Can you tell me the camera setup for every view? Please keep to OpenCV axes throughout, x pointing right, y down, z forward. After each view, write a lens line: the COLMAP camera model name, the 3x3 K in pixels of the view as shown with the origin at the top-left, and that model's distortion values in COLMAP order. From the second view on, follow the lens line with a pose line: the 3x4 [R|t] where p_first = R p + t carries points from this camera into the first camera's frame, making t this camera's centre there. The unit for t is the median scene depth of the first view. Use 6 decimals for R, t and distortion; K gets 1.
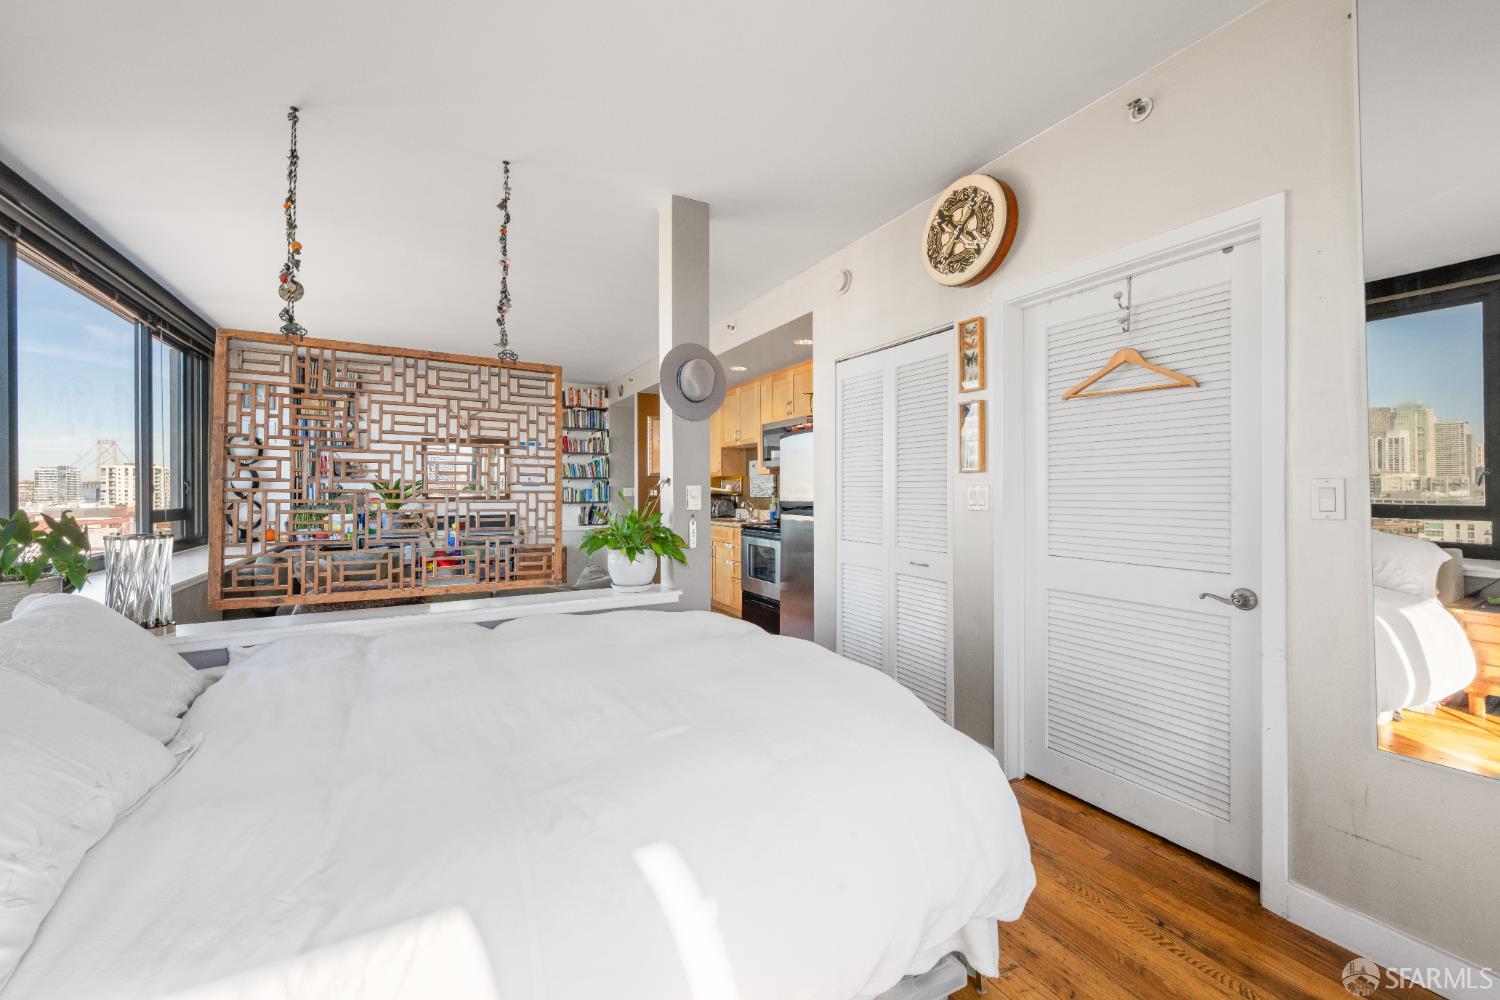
lens RADIAL K [[586.1, 0, 747.8], [0, 586.1, 489.1], [0, 0, 1]] dist [-0.000901, -0.000118]
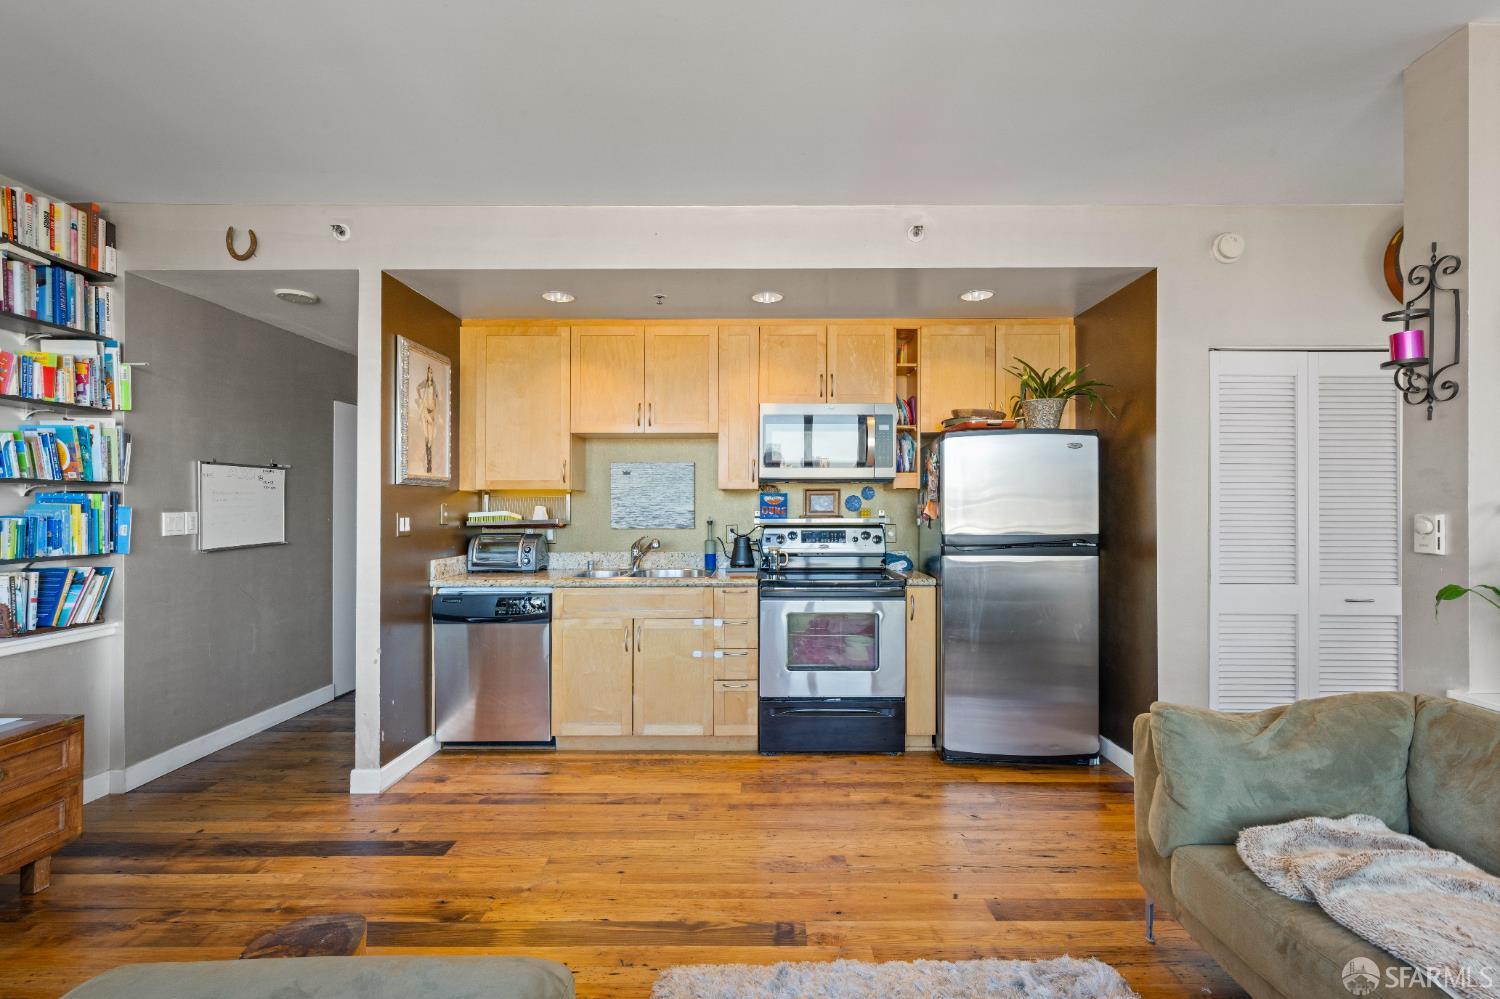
lens RADIAL K [[660.7, 0, 763.4], [0, 660.7, 503.9], [0, 0, 1]] dist [0.000869, 0.000234]
pose [[0.488667, 0.007967, 0.872434, -0.397369], [-0.001416, 0.999964, -0.008338, -0.004340], [-0.872469, 0.002839, 0.488661, 0.496651]]
